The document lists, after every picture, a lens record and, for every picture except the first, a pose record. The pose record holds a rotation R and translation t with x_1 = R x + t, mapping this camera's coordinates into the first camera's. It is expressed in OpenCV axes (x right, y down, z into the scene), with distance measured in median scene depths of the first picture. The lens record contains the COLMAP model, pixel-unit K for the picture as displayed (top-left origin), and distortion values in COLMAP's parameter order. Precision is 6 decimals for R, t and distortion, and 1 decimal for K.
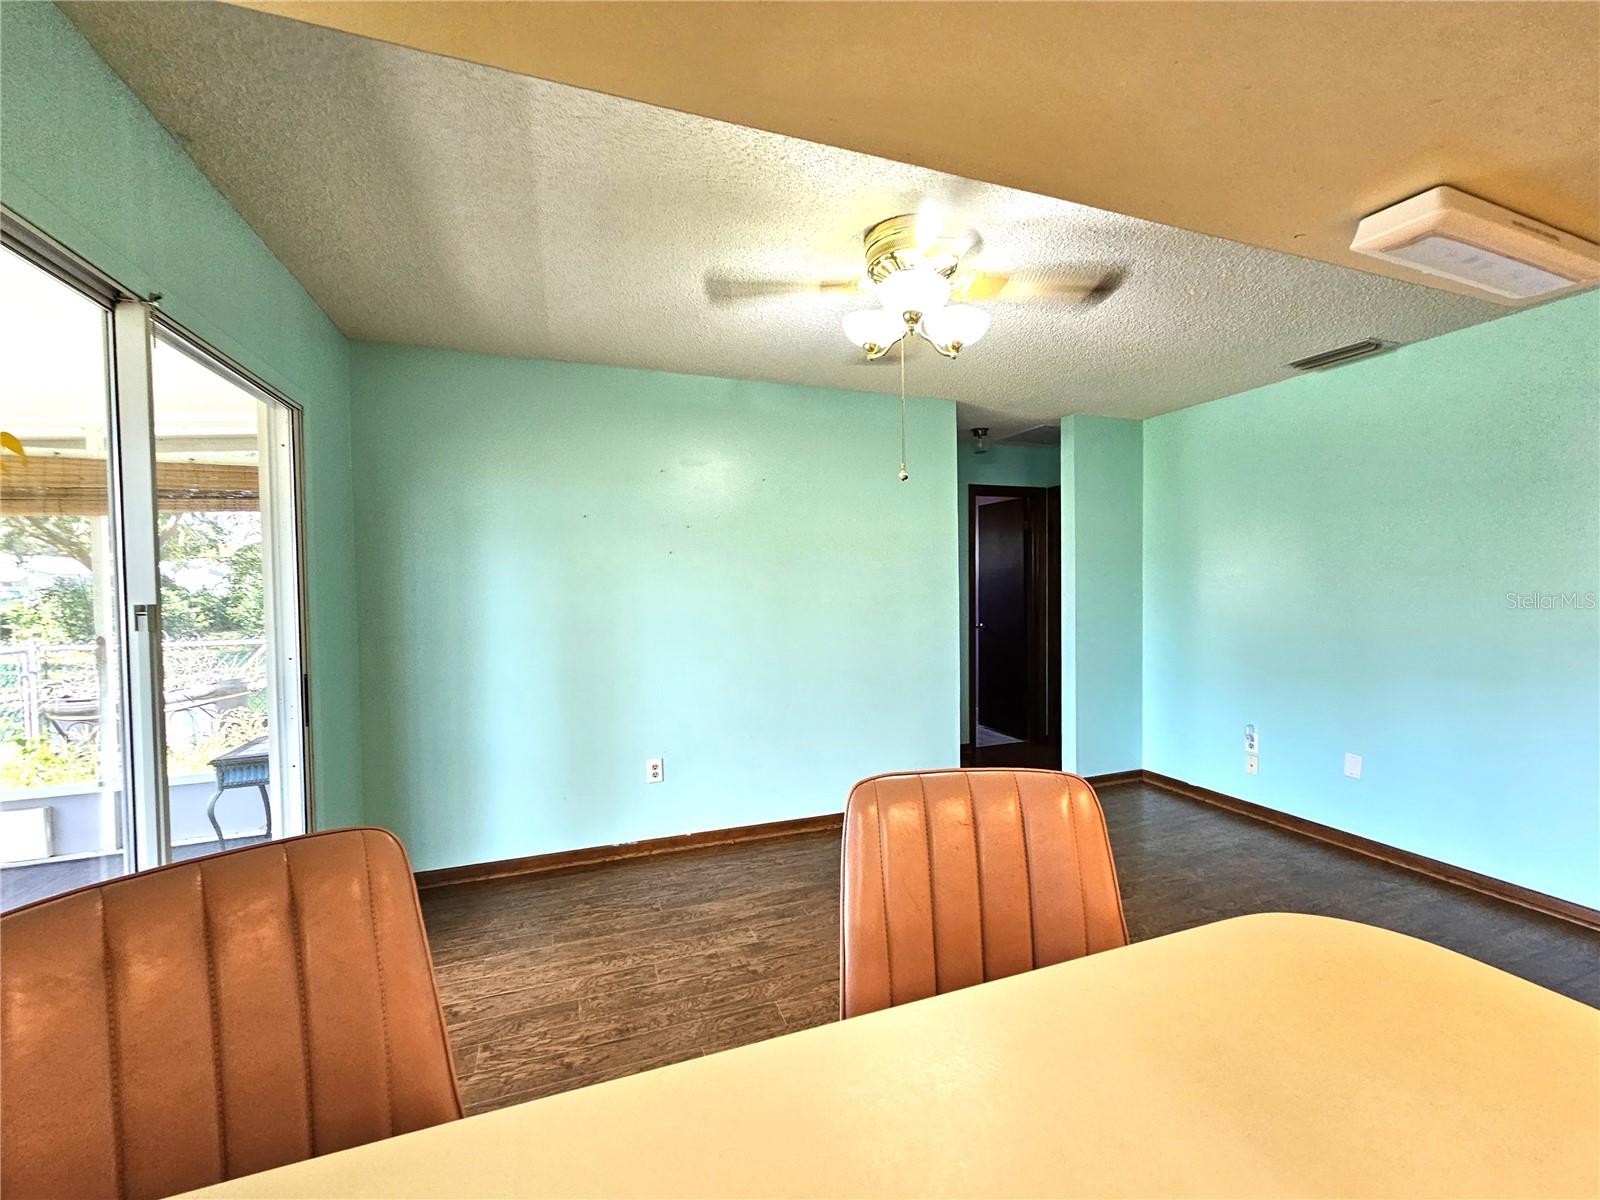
lens RADIAL K [[661.7, 0, 801.4], [0, 661.7, 606.3], [0, 0, 1]] dist [0.001020, 0.000431]
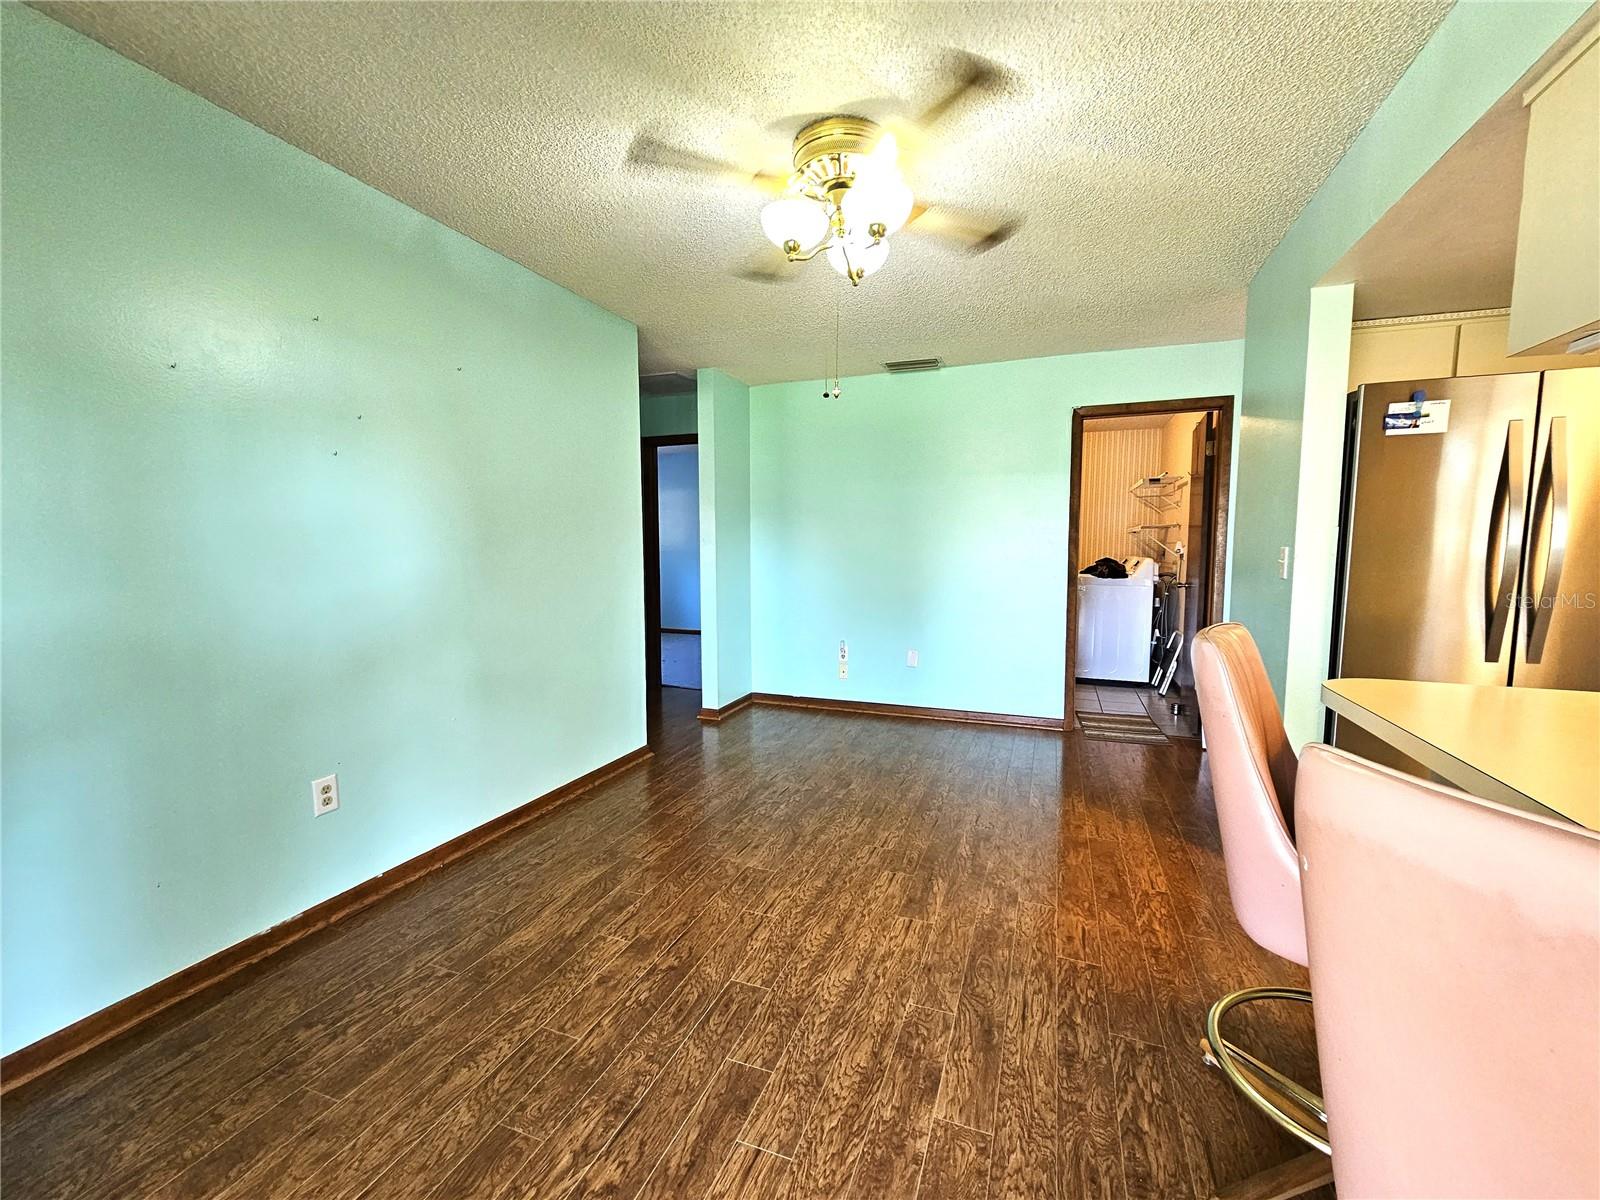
lens RADIAL K [[661.7, 0, 801.4], [0, 661.7, 606.3], [0, 0, 1]] dist [0.001020, 0.000431]
pose [[0.658159, -0.058141, 0.750631, -0.407391], [0.018395, 0.997958, 0.061169, 0.037047], [-0.752655, -0.026451, 0.657884, 0.248343]]
